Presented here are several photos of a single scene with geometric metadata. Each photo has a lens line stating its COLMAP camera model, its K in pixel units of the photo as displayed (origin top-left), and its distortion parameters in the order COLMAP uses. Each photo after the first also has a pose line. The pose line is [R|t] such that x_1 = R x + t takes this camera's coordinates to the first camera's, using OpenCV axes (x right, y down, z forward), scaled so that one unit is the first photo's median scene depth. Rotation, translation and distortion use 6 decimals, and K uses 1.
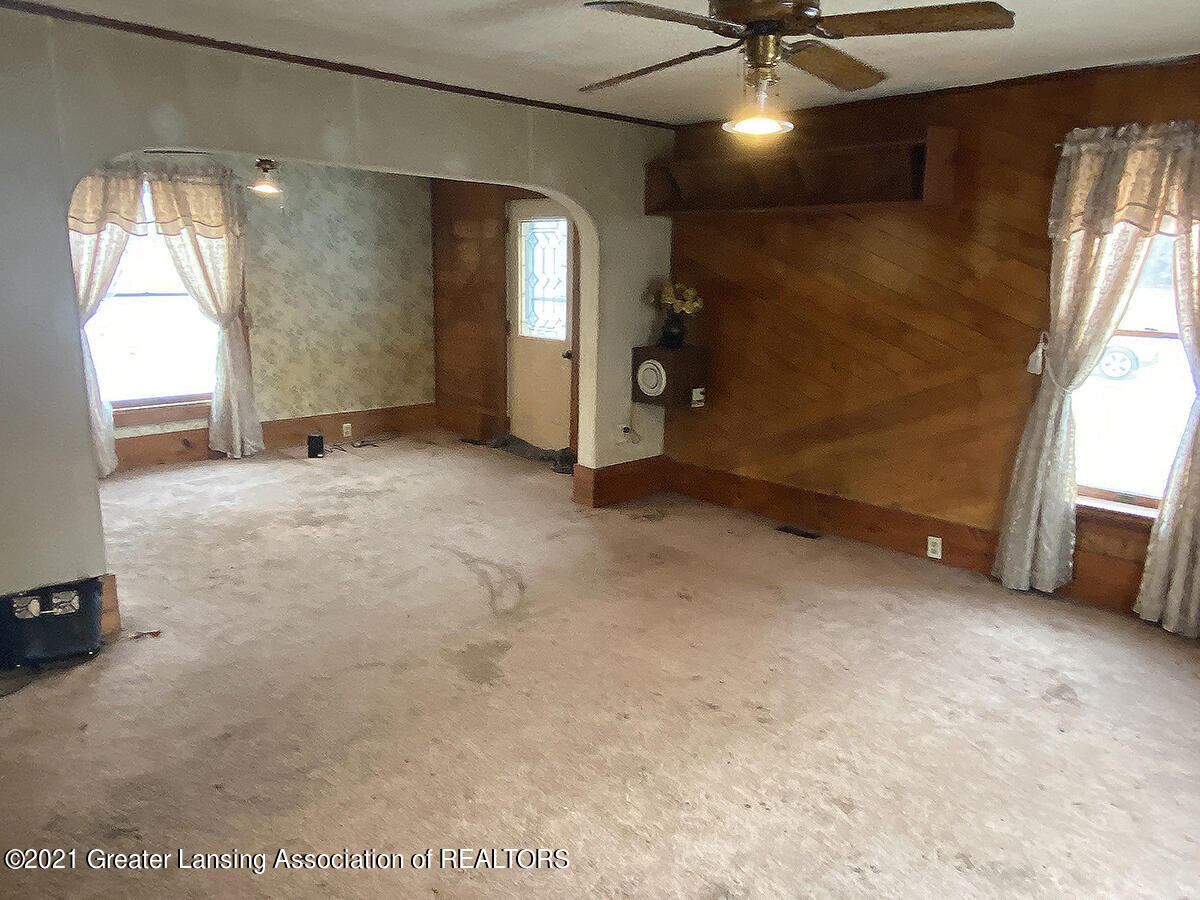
lens RADIAL K [[795.9, 0, 600.0], [0, 795.9, 450.0], [0, 0, 1]] dist [0.005435, 0.000518]
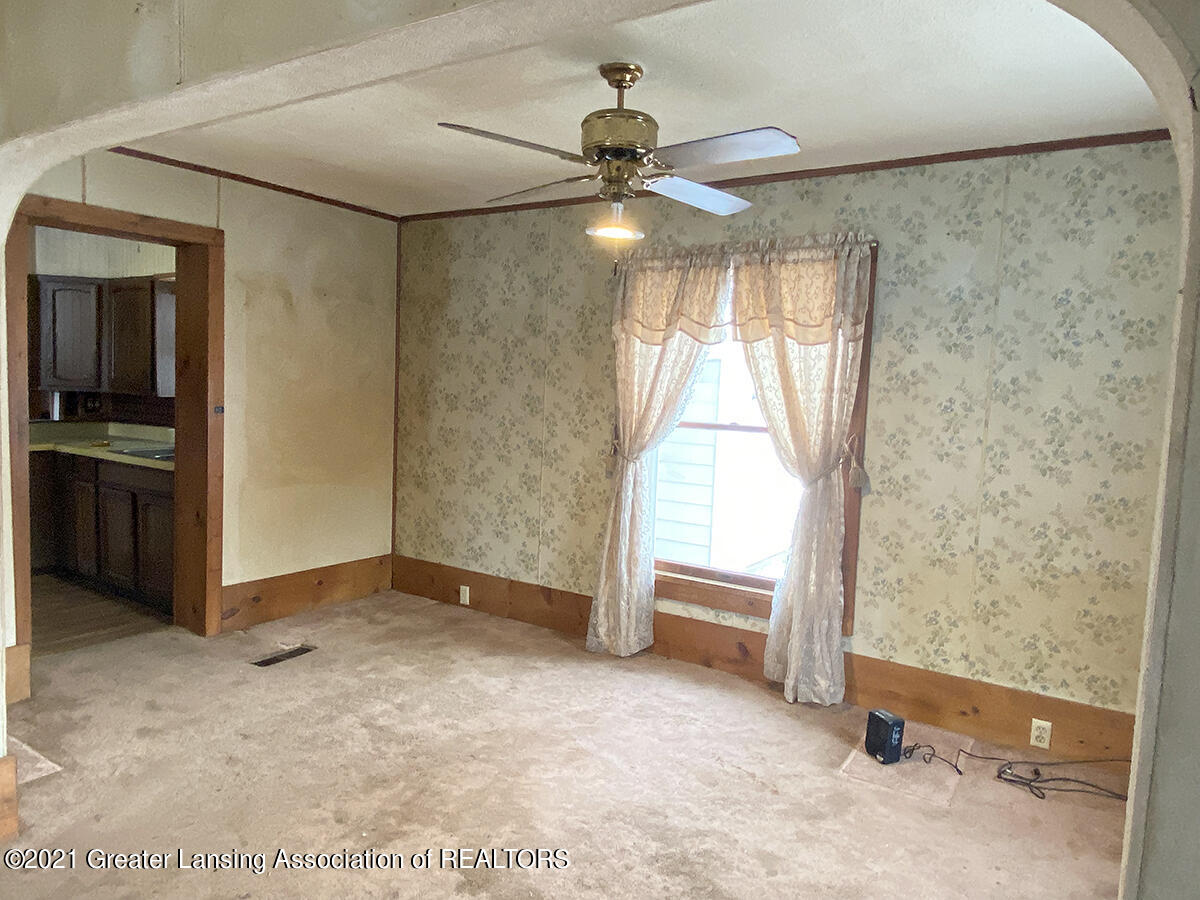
lens RADIAL K [[795.9, 0, 600.0], [0, 795.9, 450.0], [0, 0, 1]] dist [0.005435, 0.000518]
pose [[0.205874, 0.067423, -0.976253, 0.090741], [-0.252107, 0.967603, 0.013661, -0.147490], [0.945546, 0.243308, 0.216202, 0.705268]]
